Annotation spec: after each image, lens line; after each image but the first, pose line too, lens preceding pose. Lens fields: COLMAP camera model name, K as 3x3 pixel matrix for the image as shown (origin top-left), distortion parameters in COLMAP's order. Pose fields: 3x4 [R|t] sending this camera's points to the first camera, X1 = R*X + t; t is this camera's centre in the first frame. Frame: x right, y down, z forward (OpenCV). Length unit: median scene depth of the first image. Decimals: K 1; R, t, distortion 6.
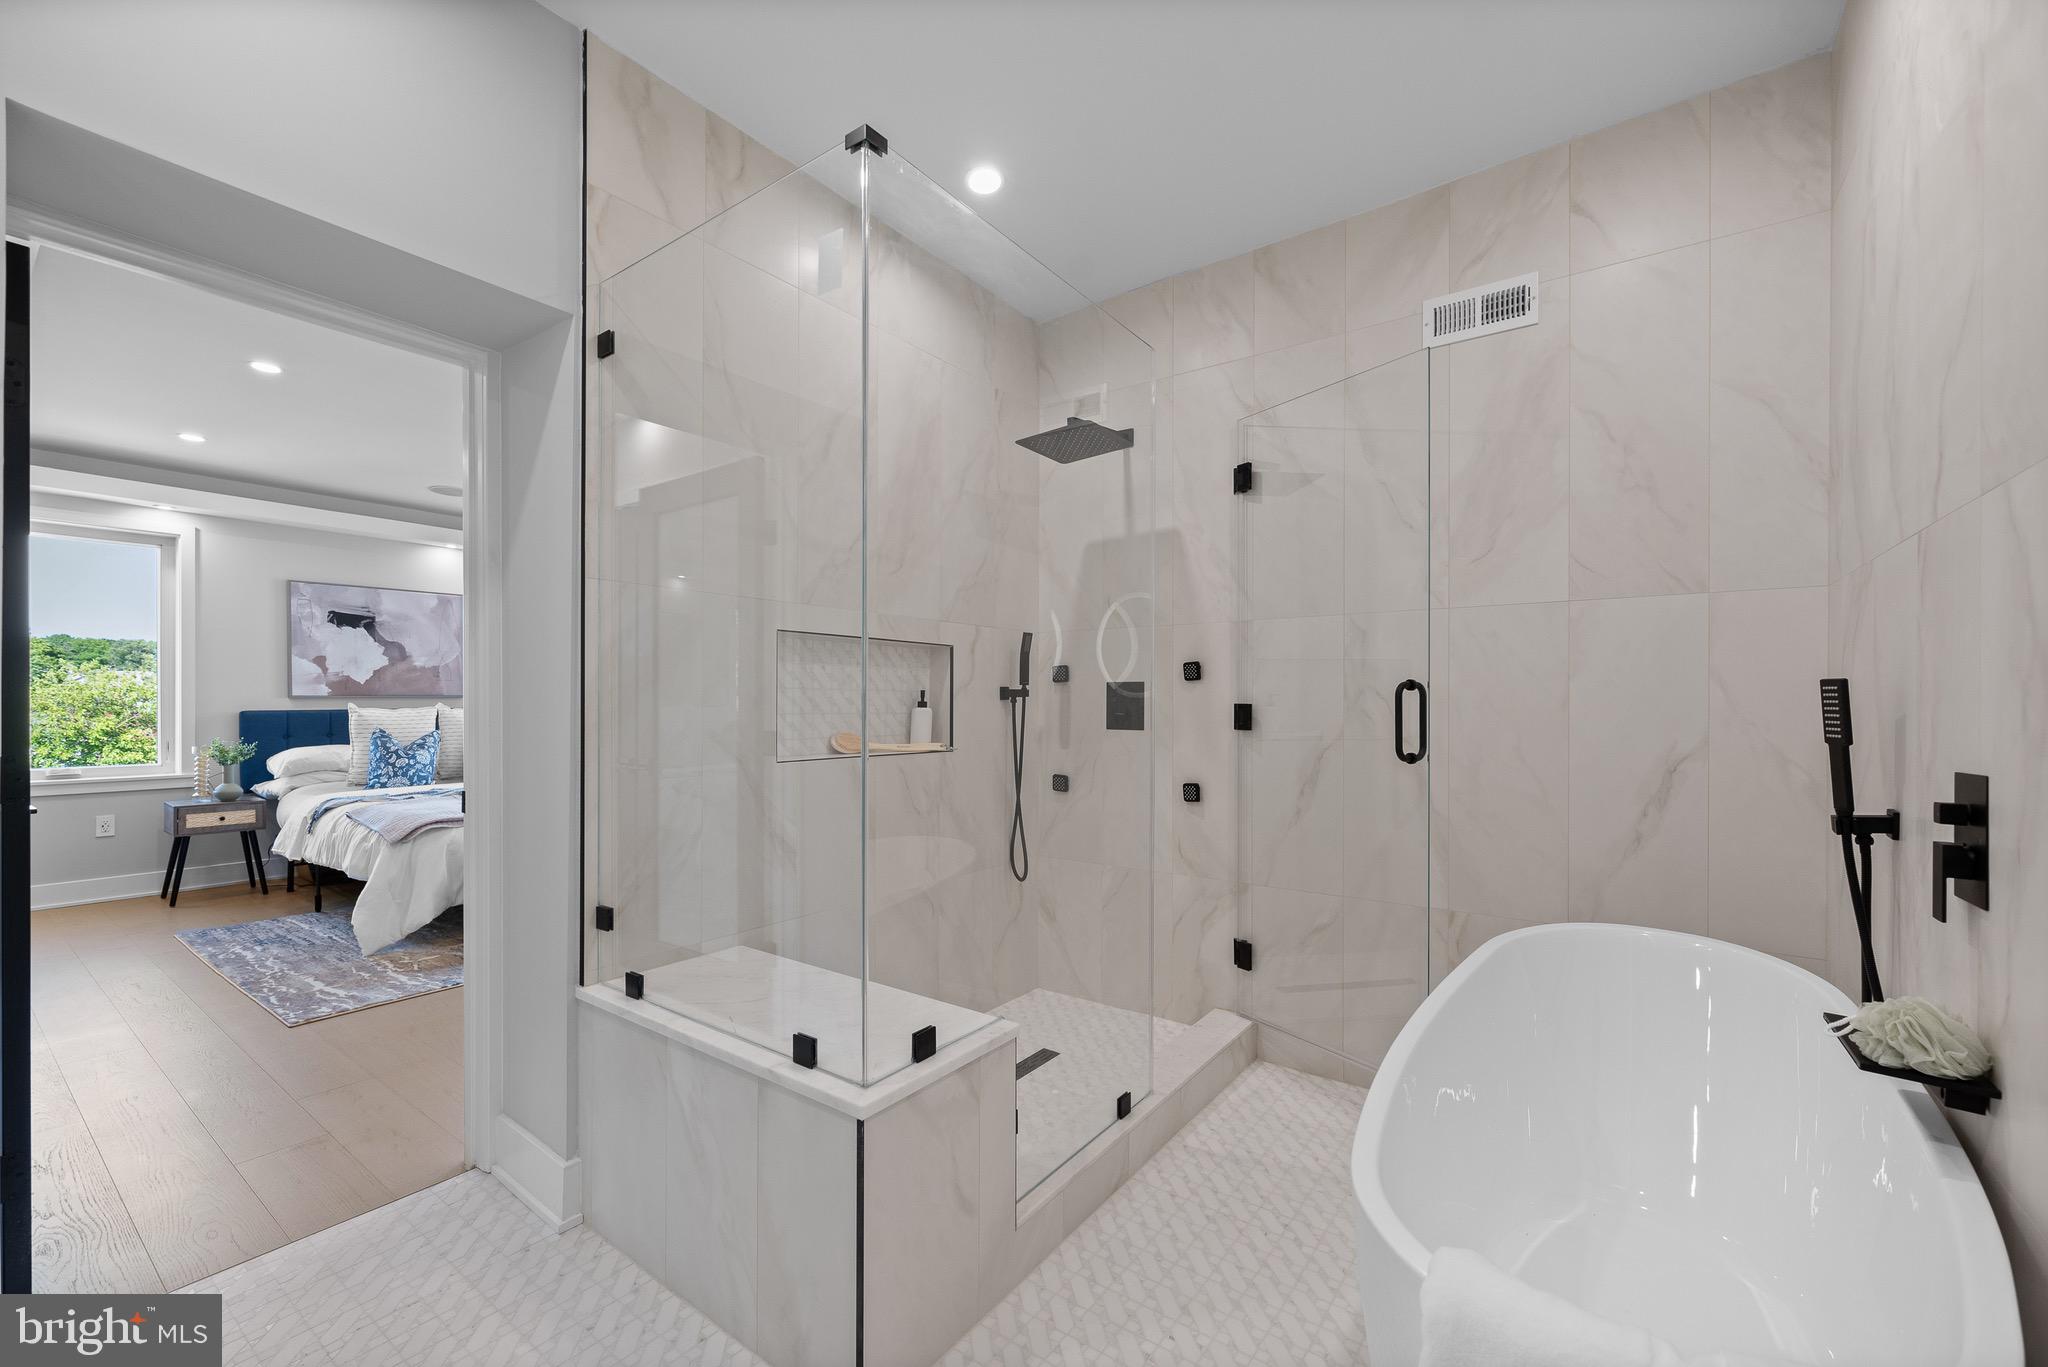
lens RADIAL K [[829.6, 0, 1005.7], [0, 829.6, 708.1], [0, 0, 1]] dist [0.000064, -0.000112]
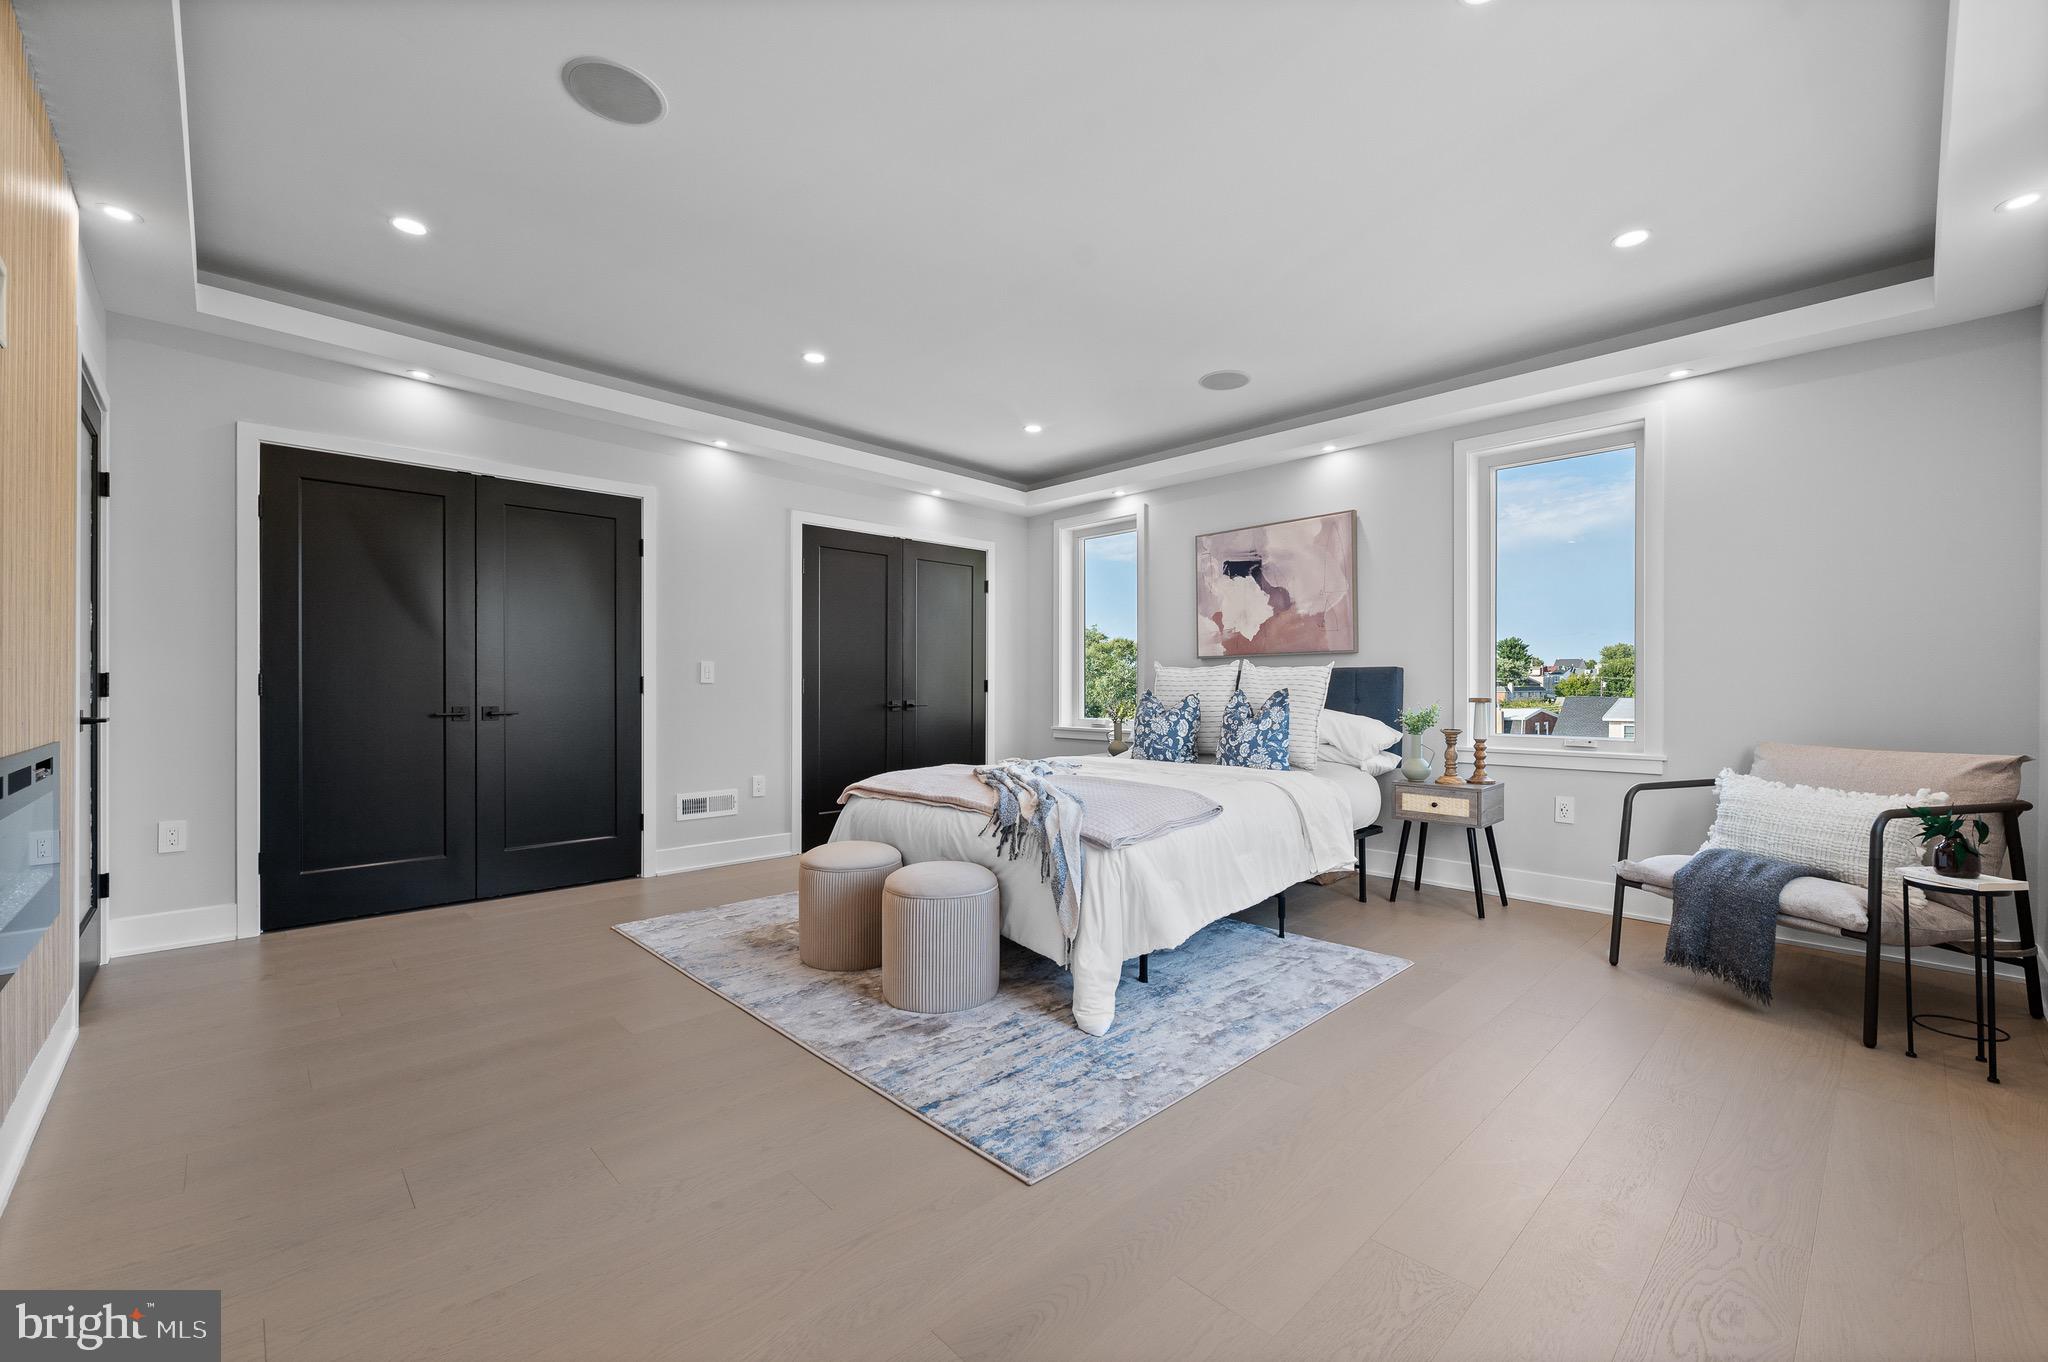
lens RADIAL K [[829.2, 0, 1015.7], [0, 829.2, 692.8], [0, 0, 1]] dist [-0.001821, 0.000332]
pose [[-0.149210, 0.010923, -0.988745, 0.110450], [-0.005596, 0.999914, 0.011891, 0.015786], [0.988790, 0.007307, -0.149136, 0.878253]]
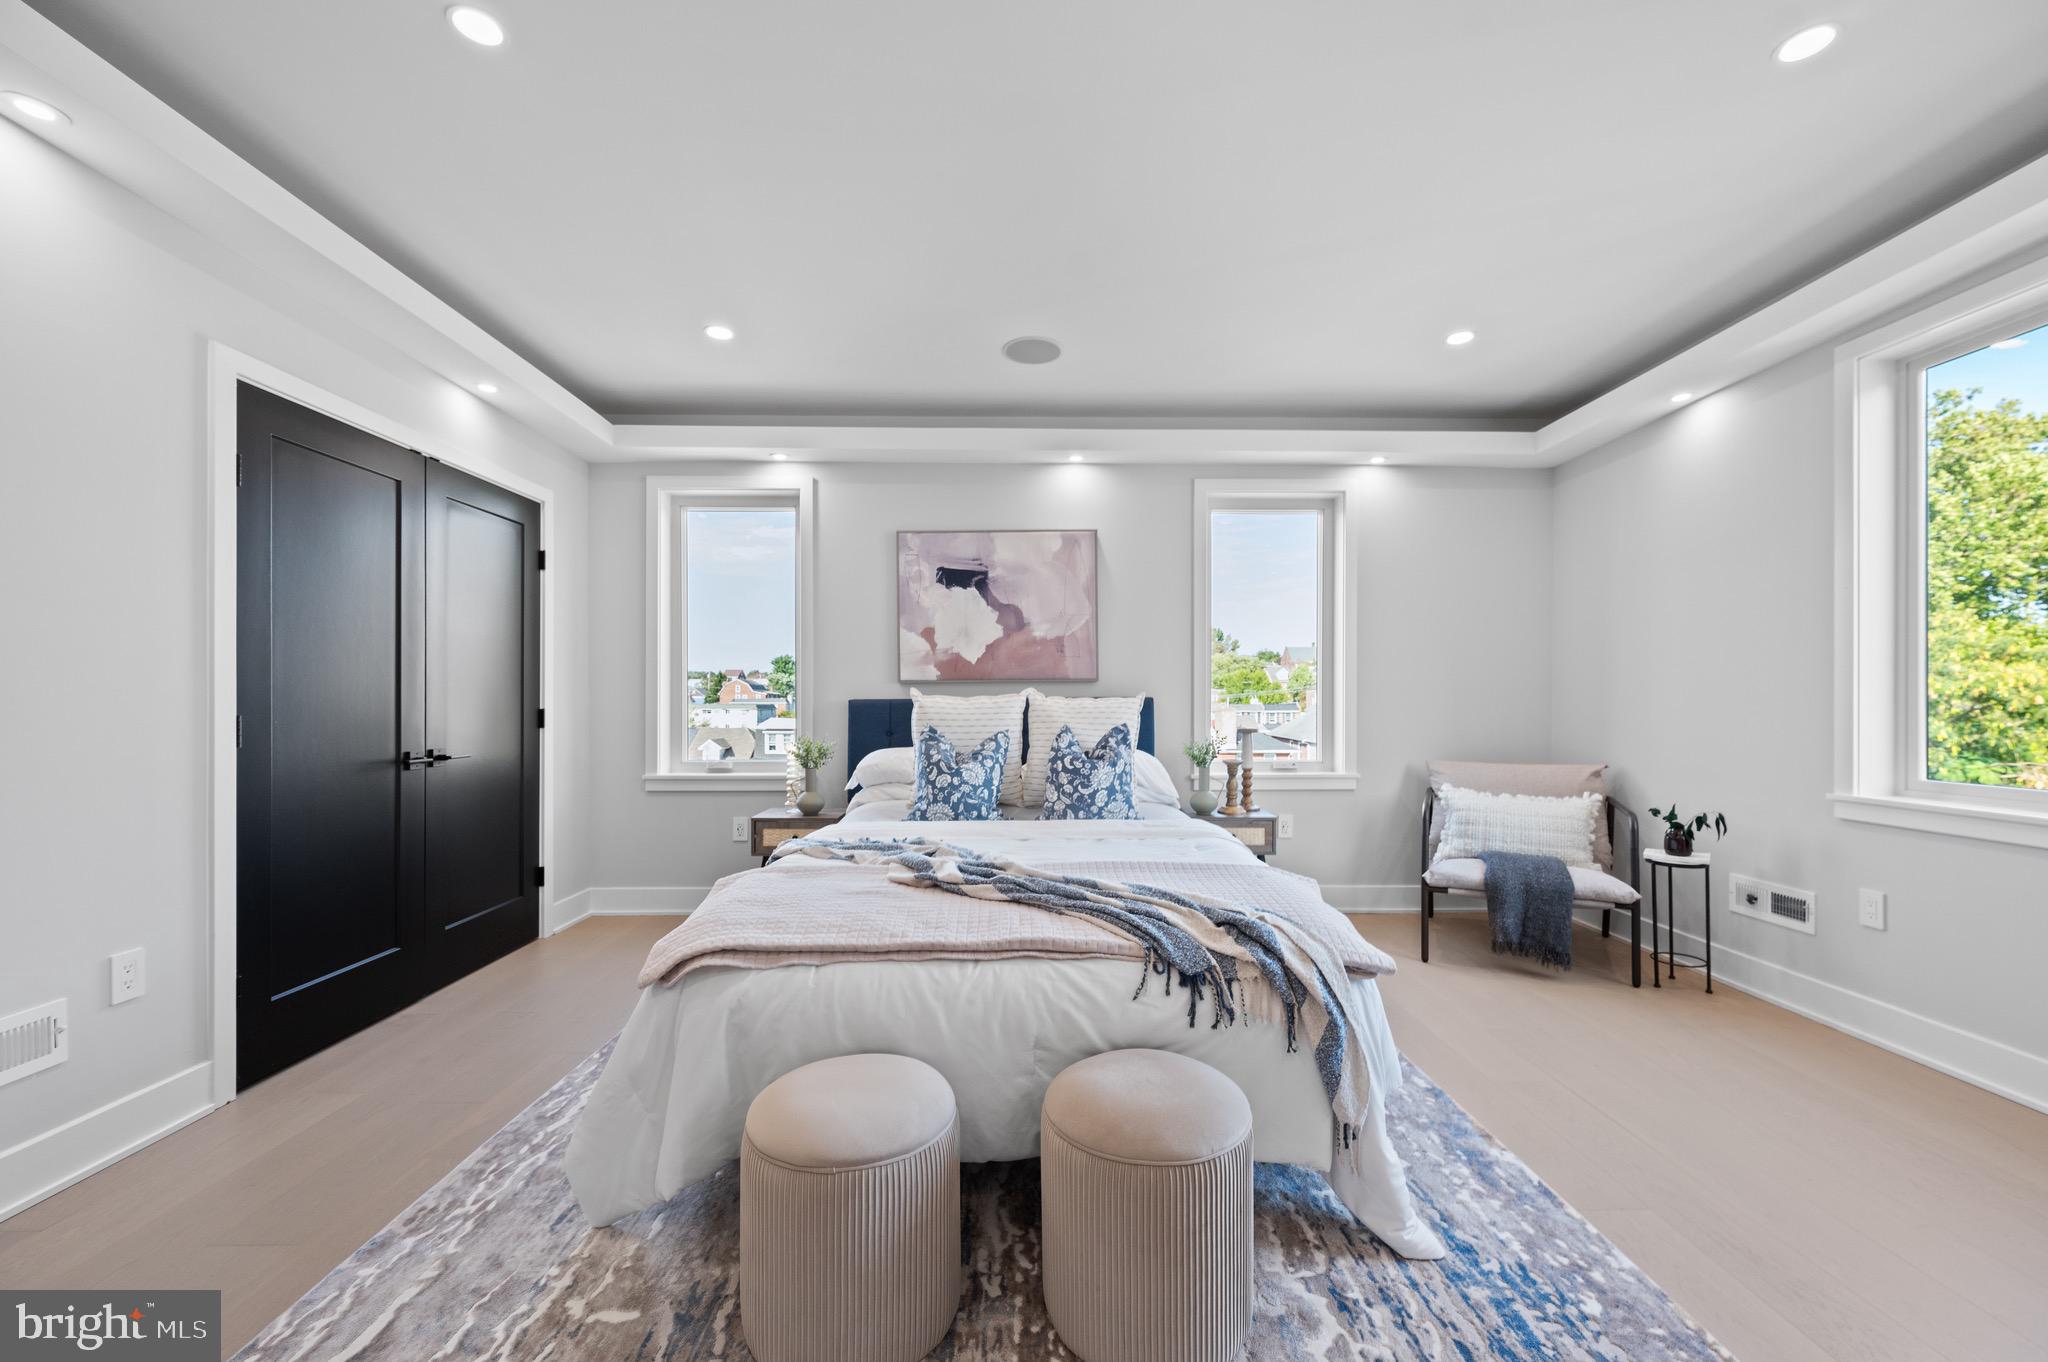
lens RADIAL K [[829.2, 0, 1037.6], [0, 829.2, 702.4], [0, 0, 1]] dist [-0.001821, 0.000332]
pose [[0.625637, 0.006593, -0.780086, -0.164730], [-0.006621, 0.999973, 0.003142, 0.002442], [0.780086, 0.003199, 0.625664, 0.578350]]
